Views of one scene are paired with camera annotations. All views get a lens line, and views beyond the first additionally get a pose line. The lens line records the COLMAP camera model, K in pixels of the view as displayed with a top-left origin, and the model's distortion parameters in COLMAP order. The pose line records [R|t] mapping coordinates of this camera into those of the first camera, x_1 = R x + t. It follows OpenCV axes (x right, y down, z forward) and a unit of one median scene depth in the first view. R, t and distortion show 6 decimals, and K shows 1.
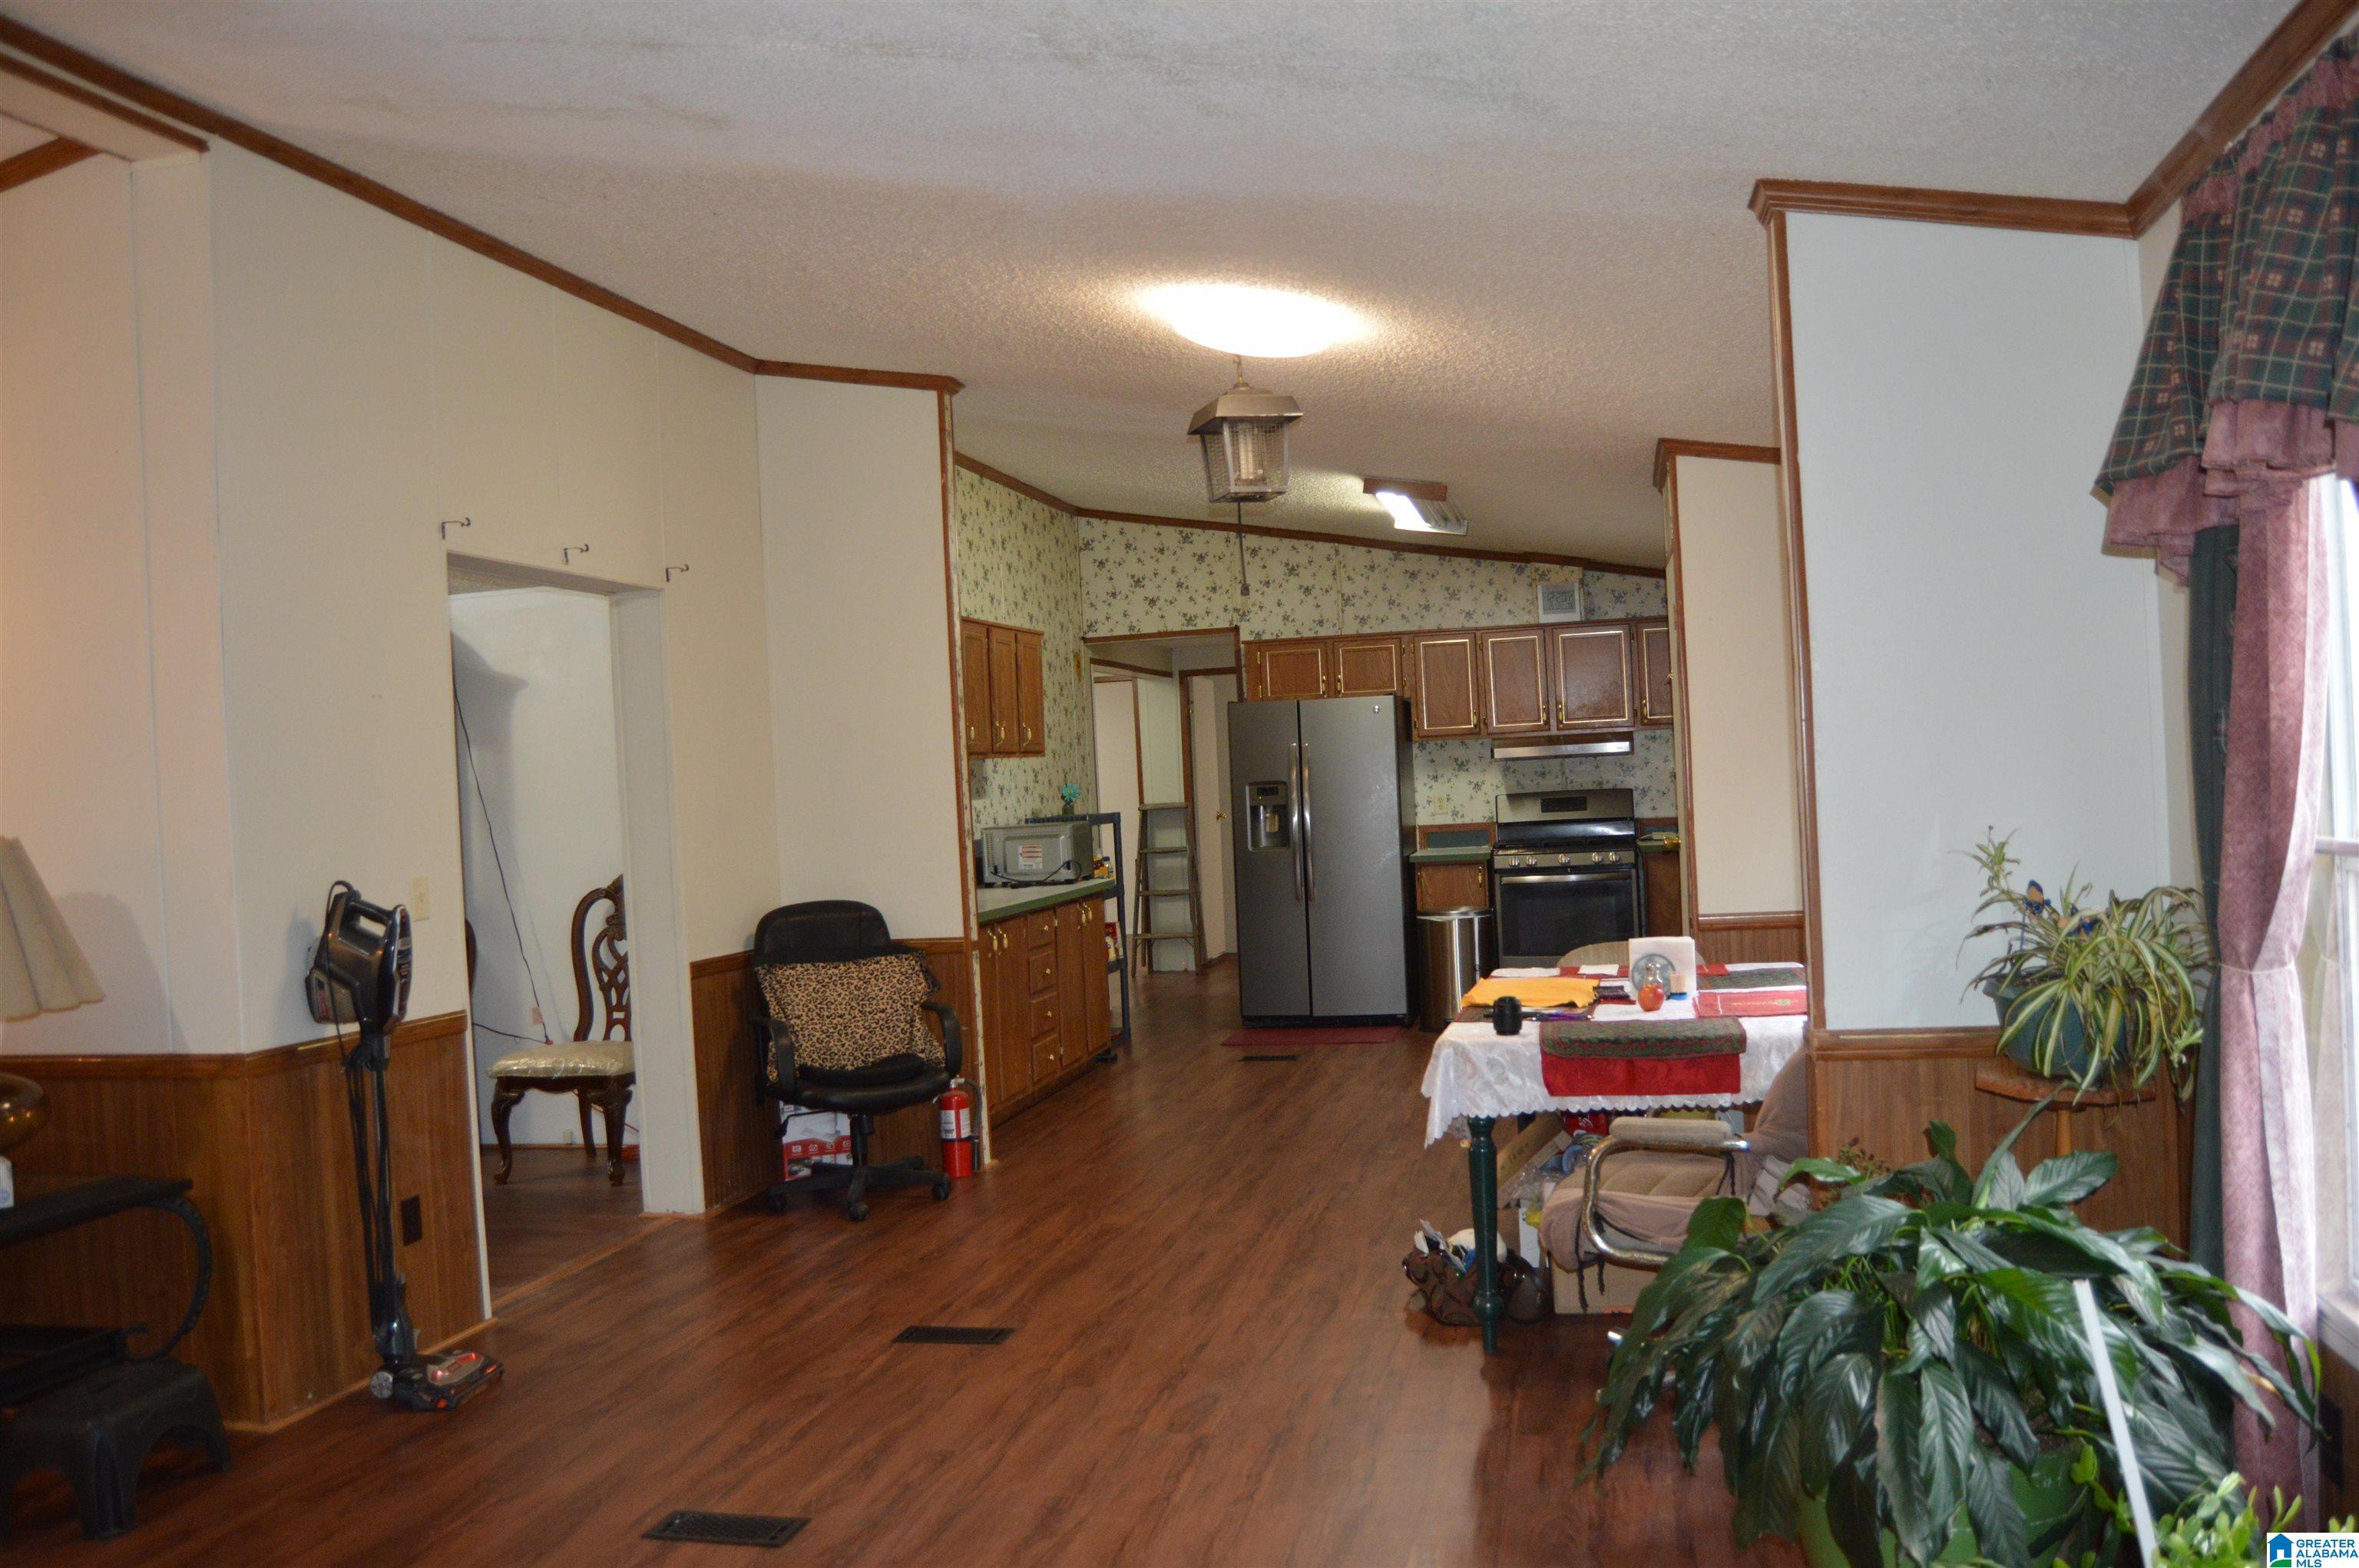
lens RADIAL K [[1883.8, 0, 1180.5], [0, 1883.8, 777.0], [0, 0, 1]] dist [-0.094734, 0.043893]
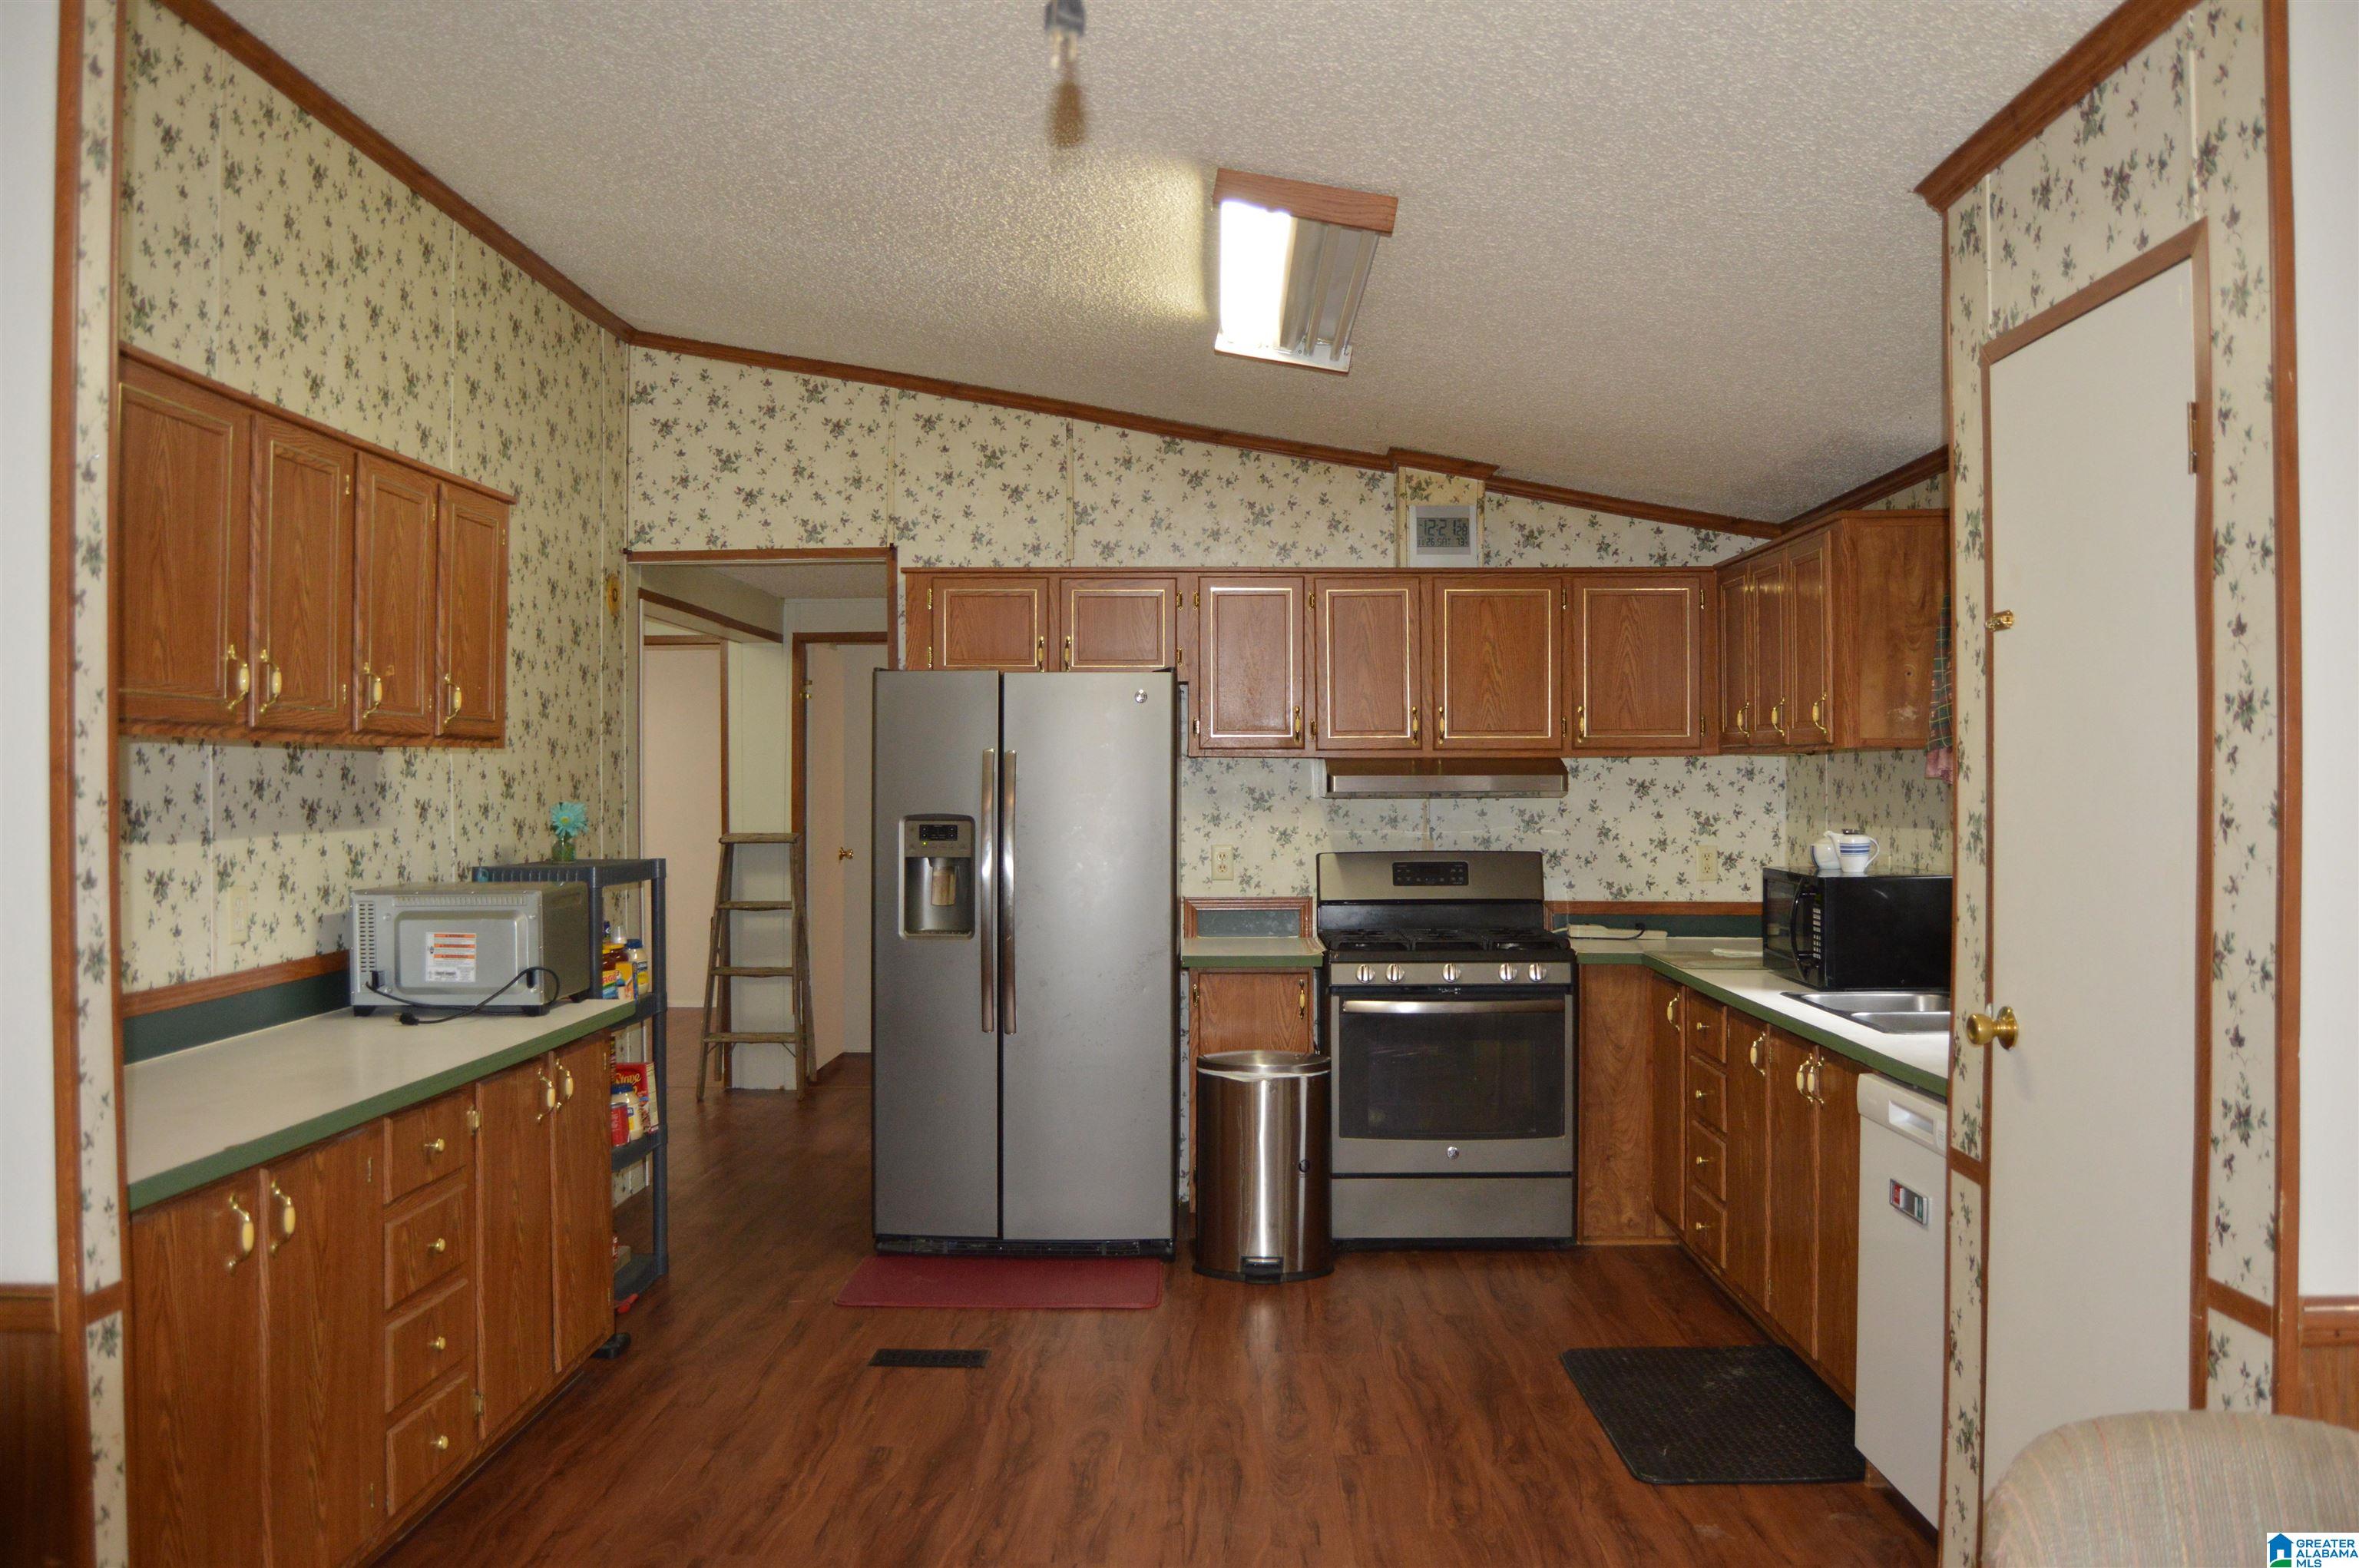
lens RADIAL K [[1883.8, 0, 1162.2], [0, 1883.8, 779.8], [0, 0, 1]] dist [-0.094734, 0.043893]
pose [[0.980603, 0.048047, 0.190024, 0.004564], [-0.046497, 0.998839, -0.012612, -0.003809], [-0.190410, 0.003532, 0.981698, 0.415075]]
